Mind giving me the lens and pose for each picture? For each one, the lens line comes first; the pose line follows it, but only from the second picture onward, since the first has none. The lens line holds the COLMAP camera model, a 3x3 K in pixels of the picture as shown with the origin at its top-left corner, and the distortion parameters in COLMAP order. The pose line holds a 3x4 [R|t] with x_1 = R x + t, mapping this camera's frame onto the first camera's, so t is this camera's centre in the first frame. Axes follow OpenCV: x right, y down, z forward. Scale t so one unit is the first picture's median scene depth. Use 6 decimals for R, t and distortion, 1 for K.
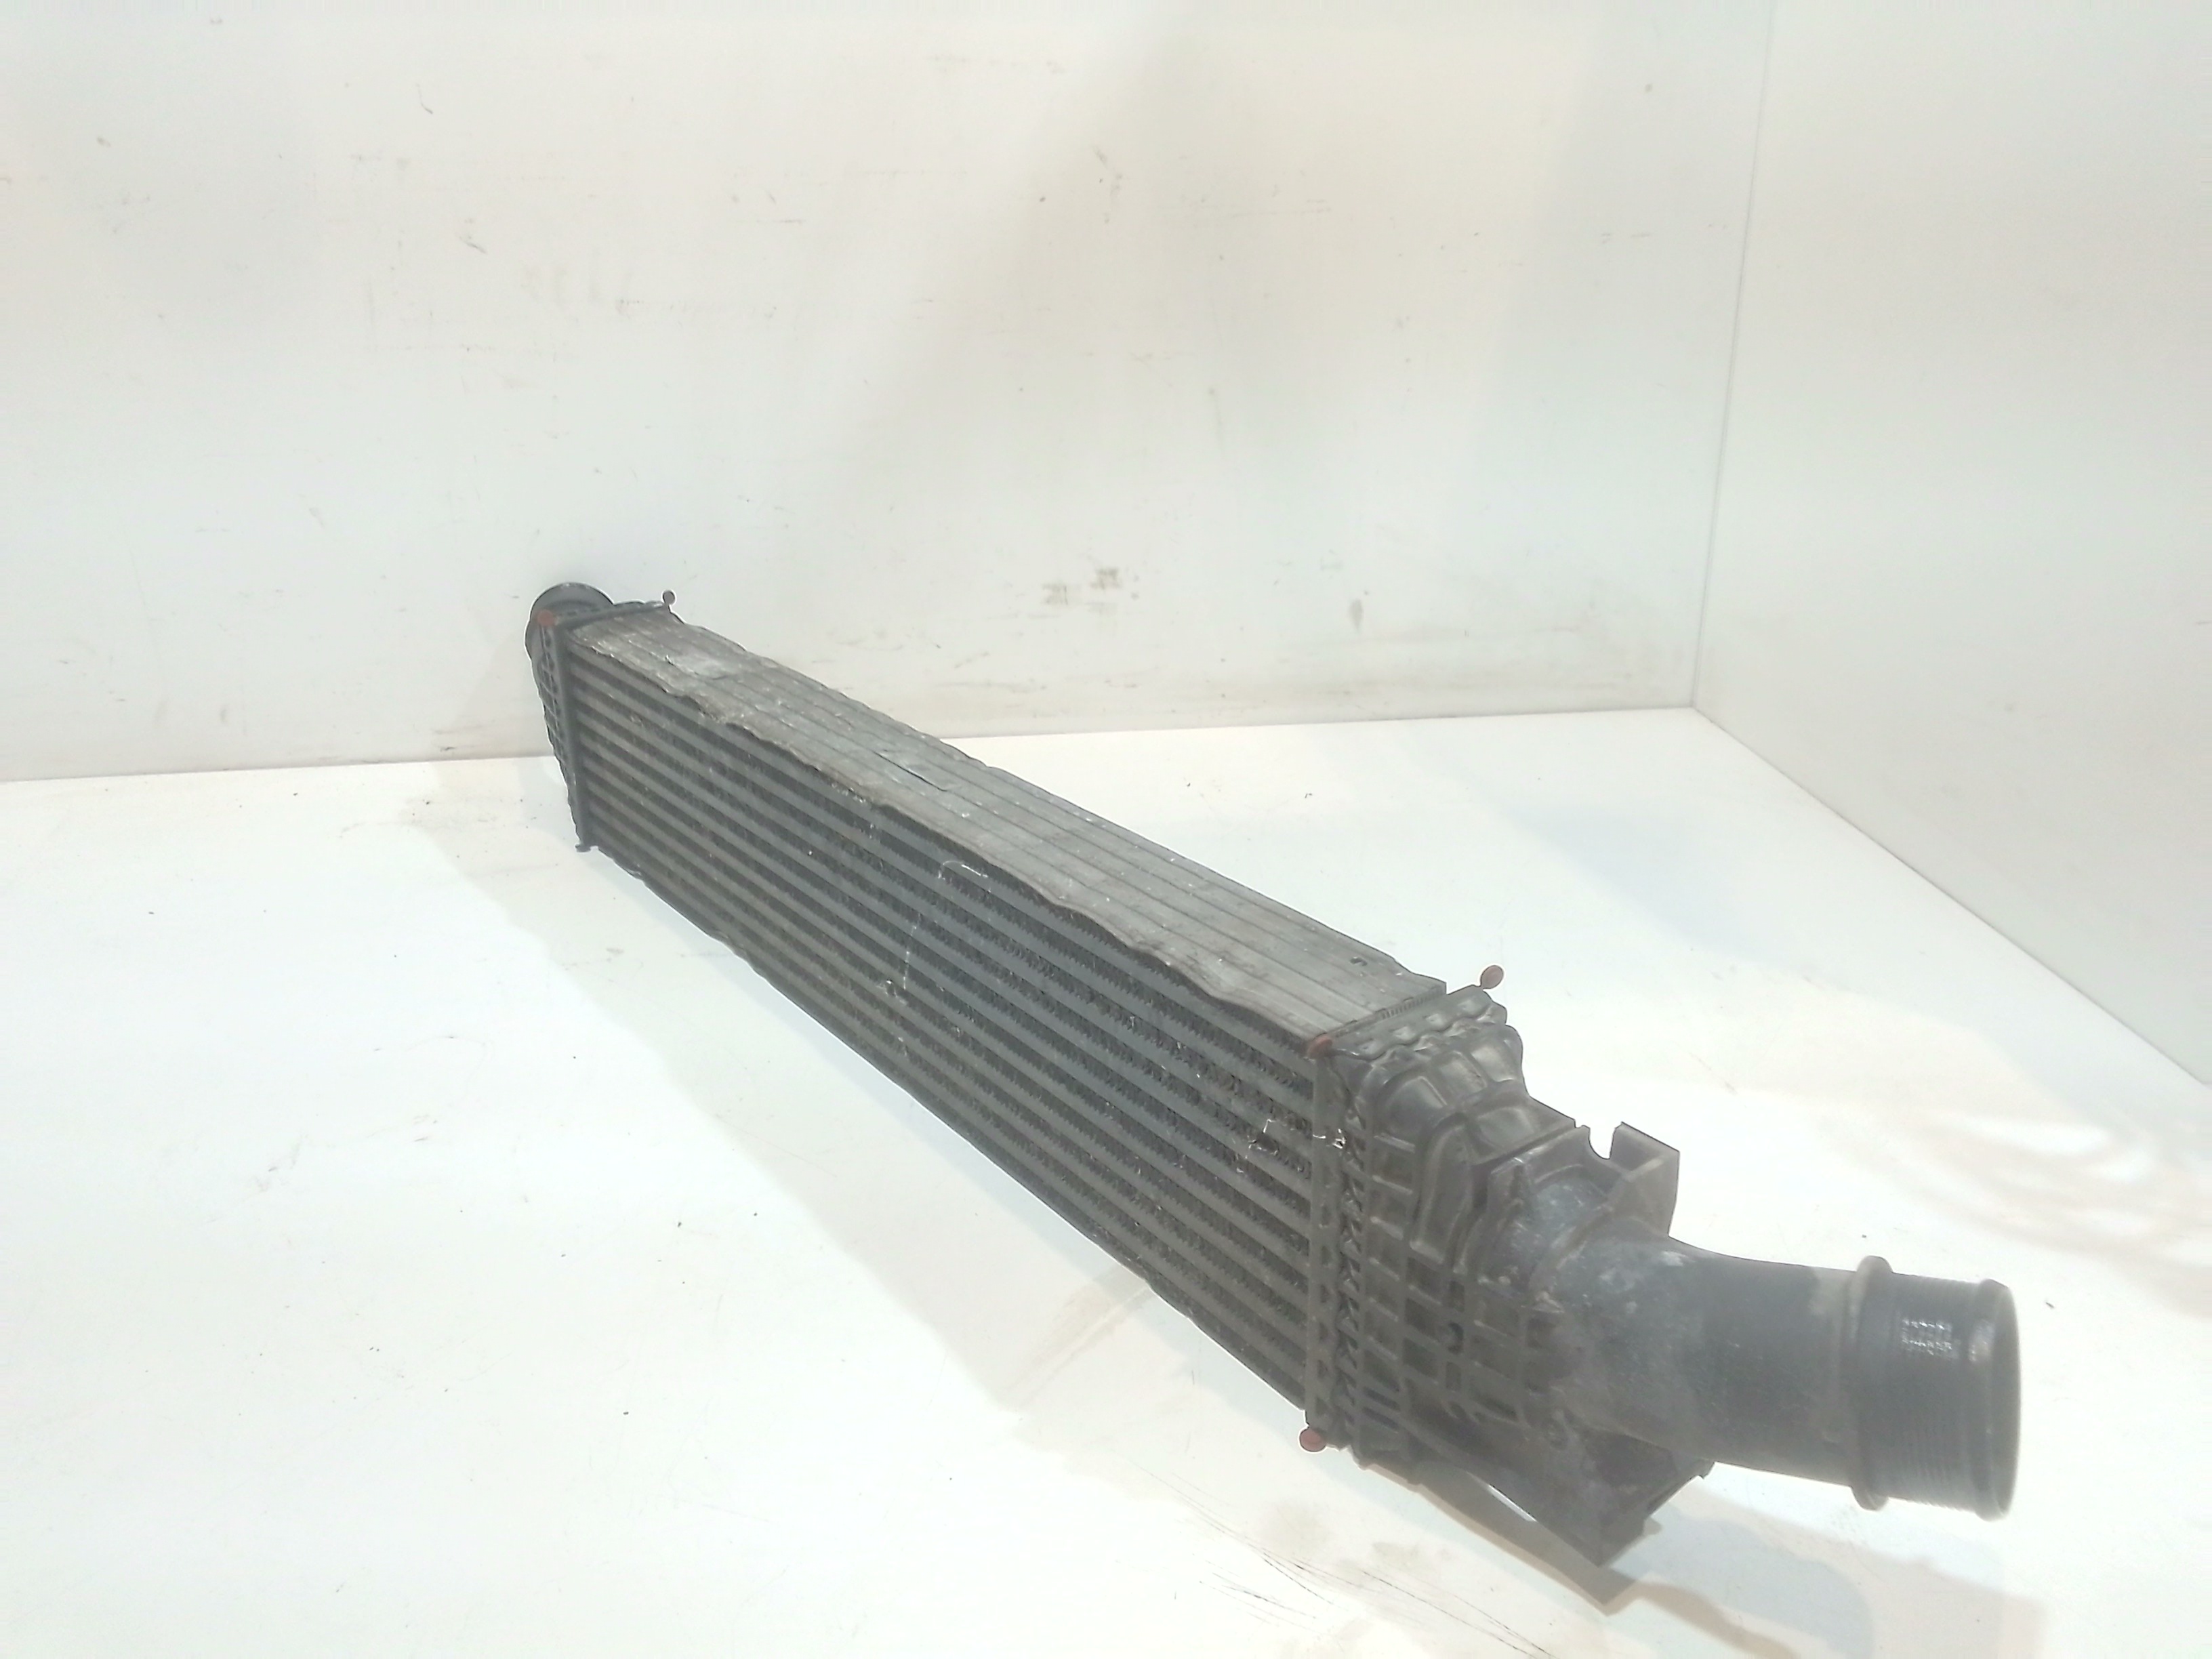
lens RADIAL K [[1722.6, 0, 1107.1], [0, 1722.6, 809.7], [0, 0, 1]] dist [0.077803, -0.125931]
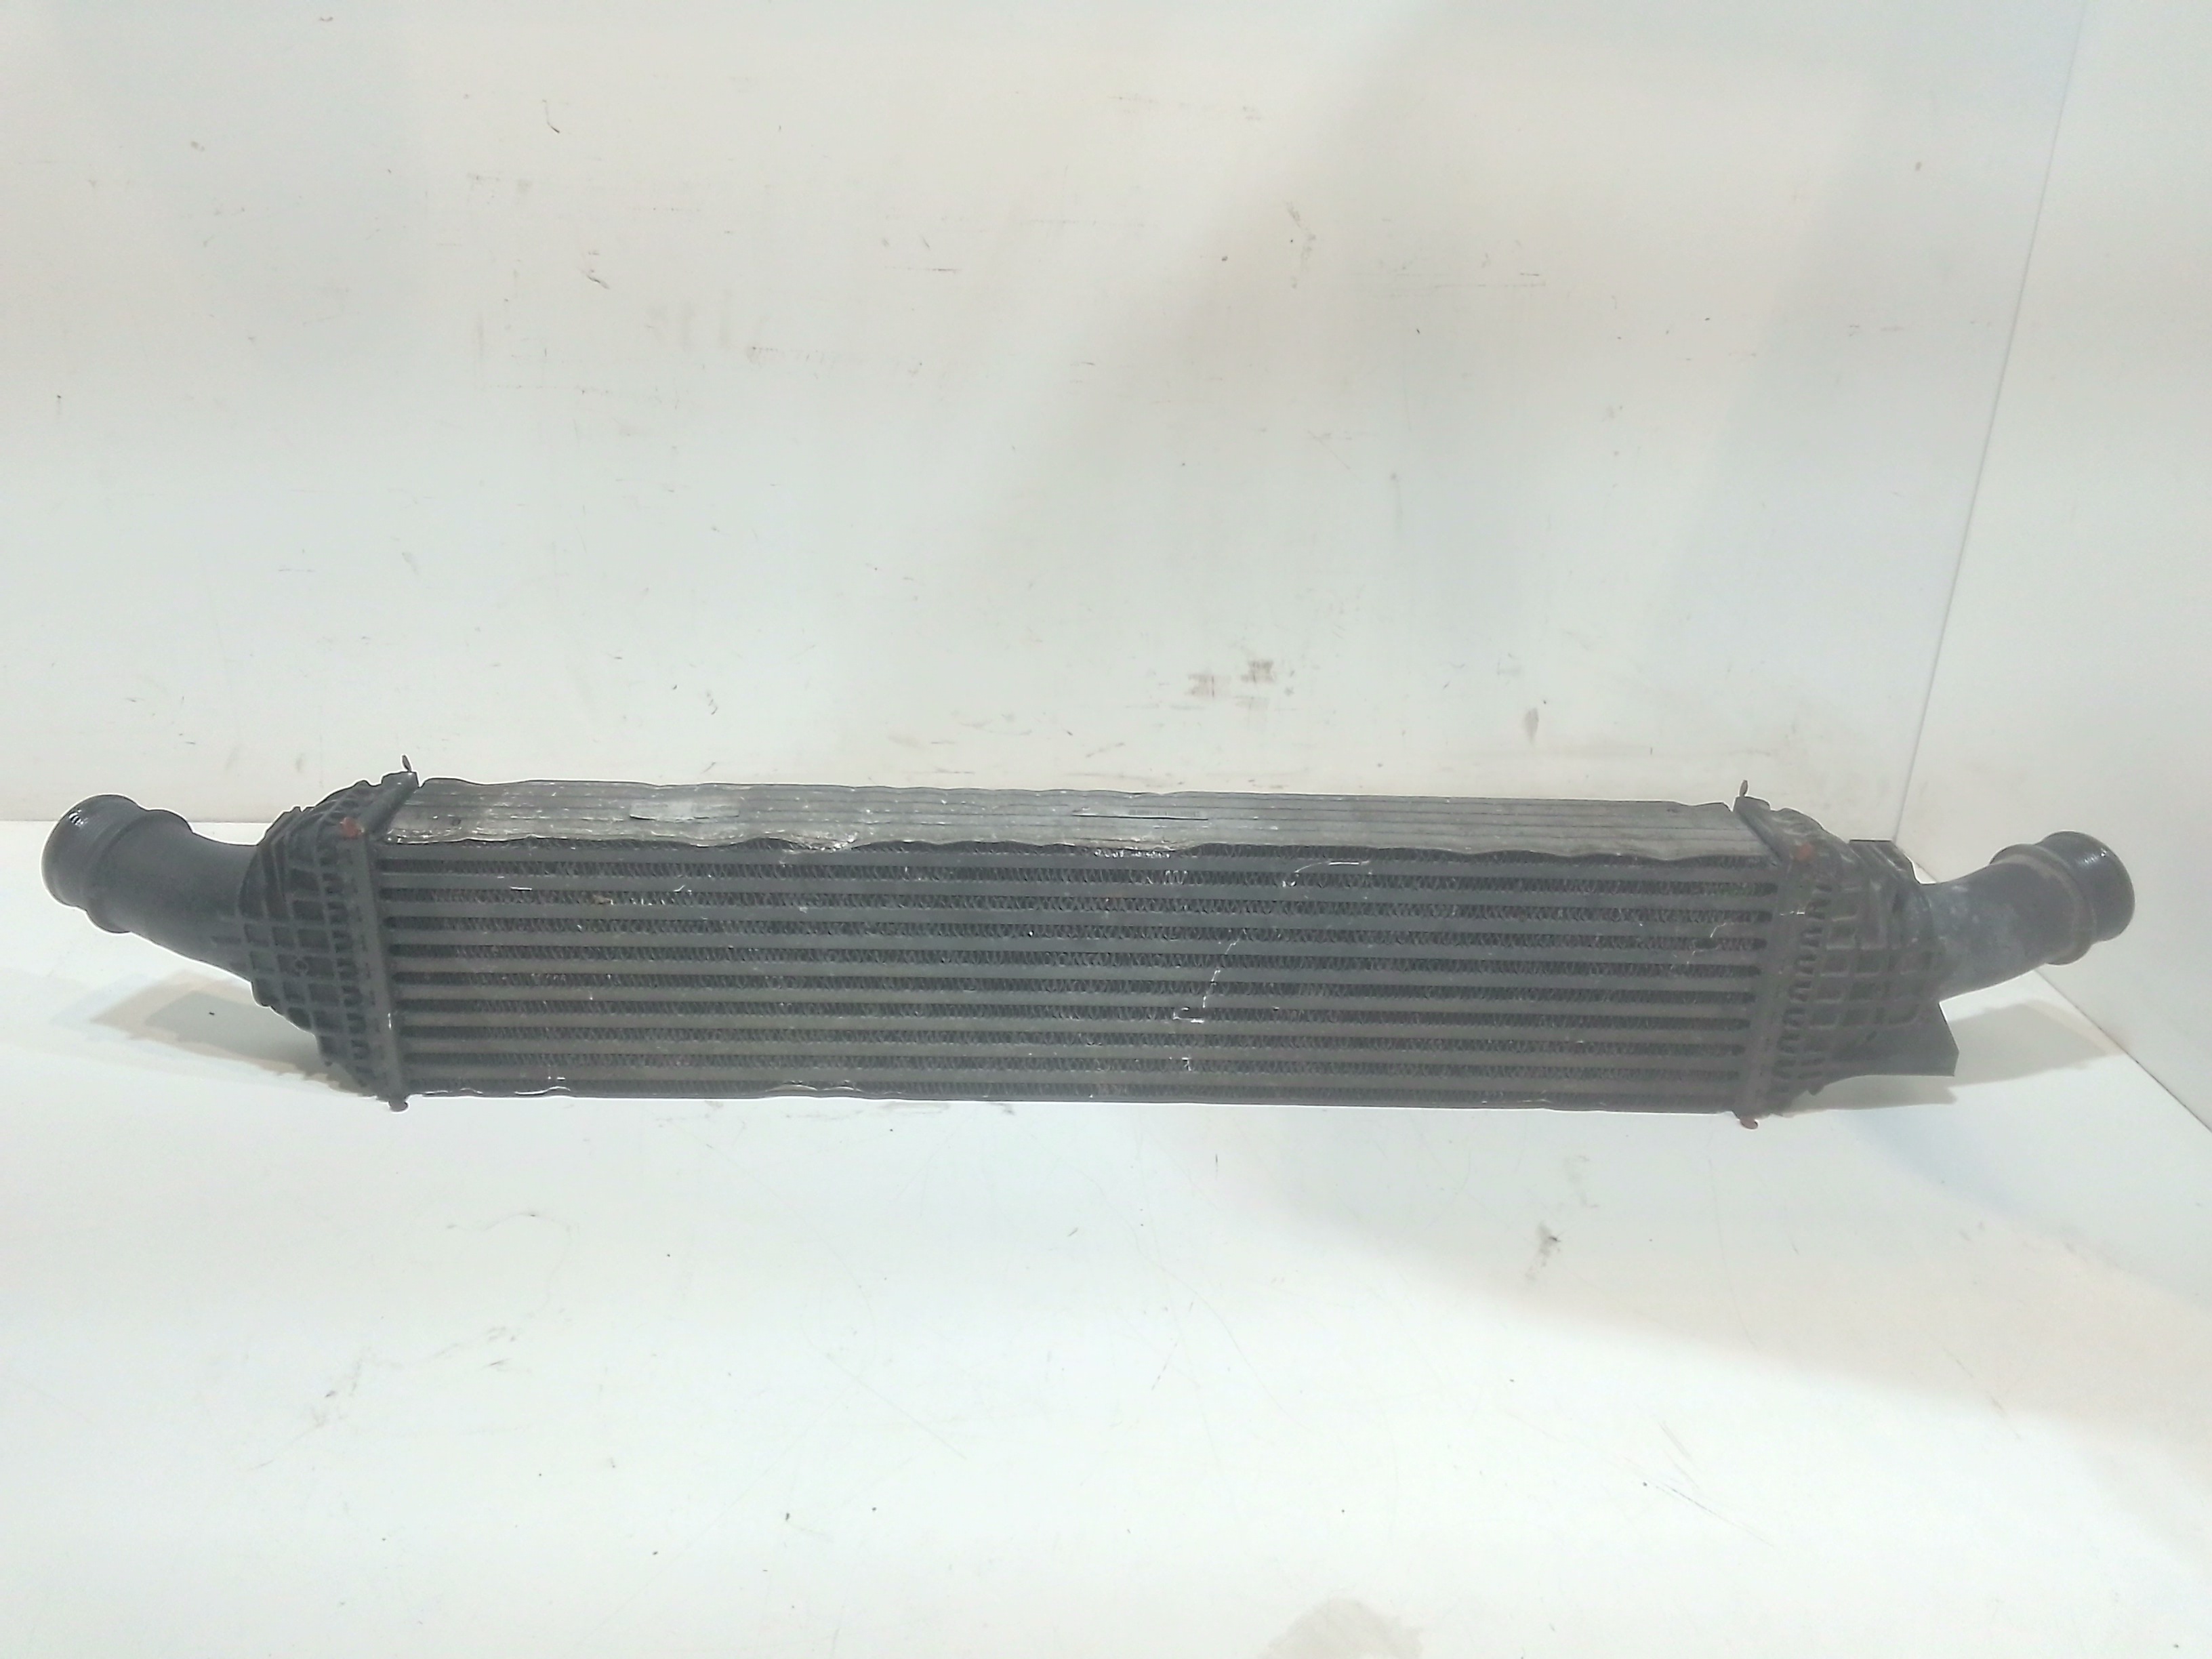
lens RADIAL K [[1732.3, 0, 1107.3], [0, 1732.3, 815.4], [0, 0, 1]] dist [0.075001, -0.120285]
pose [[0.997436, 0.064318, -0.031368, -0.048889], [-0.063138, 0.997309, 0.037265, -0.091341], [0.033681, -0.035189, 0.998813, 0.085802]]
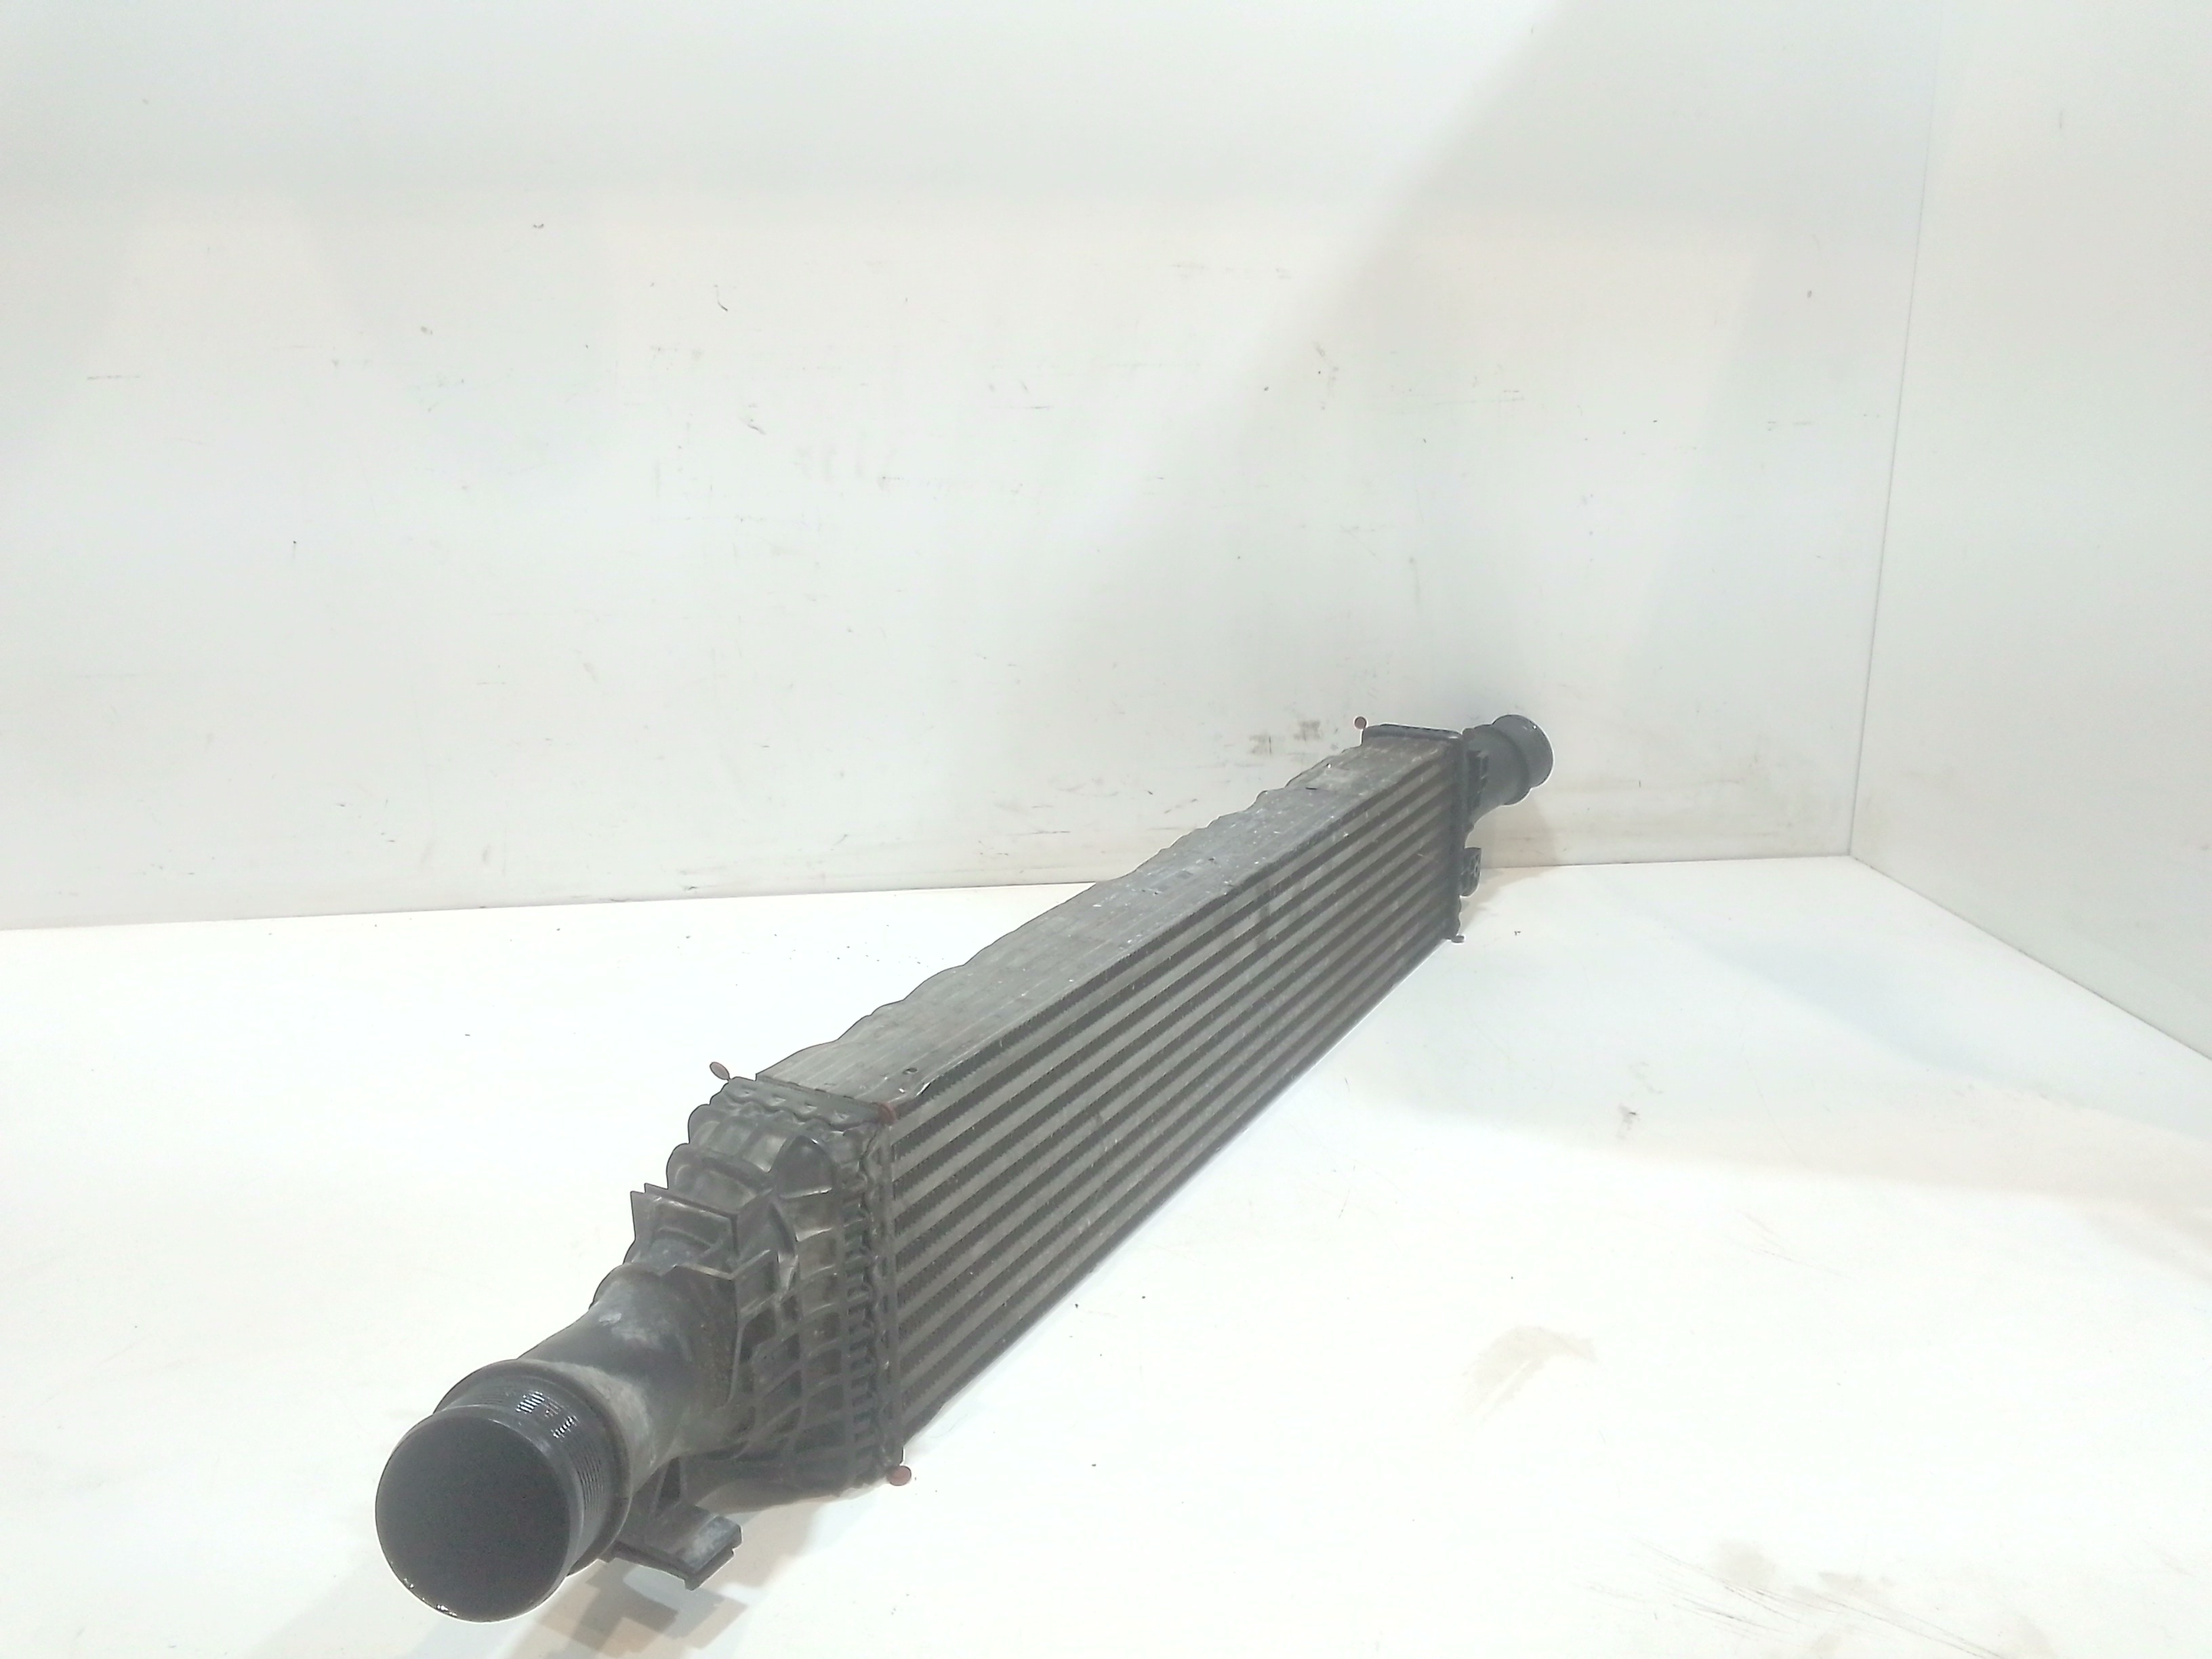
lens RADIAL K [[1732.3, 0, 1107.3], [0, 1732.3, 815.4], [0, 0, 1]] dist [0.075001, -0.120285]
pose [[0.999925, 0.004142, 0.011495, -0.143928], [-0.003033, 0.995483, -0.094889, 0.022012], [-0.011836, 0.094847, 0.995422, -0.069105]]
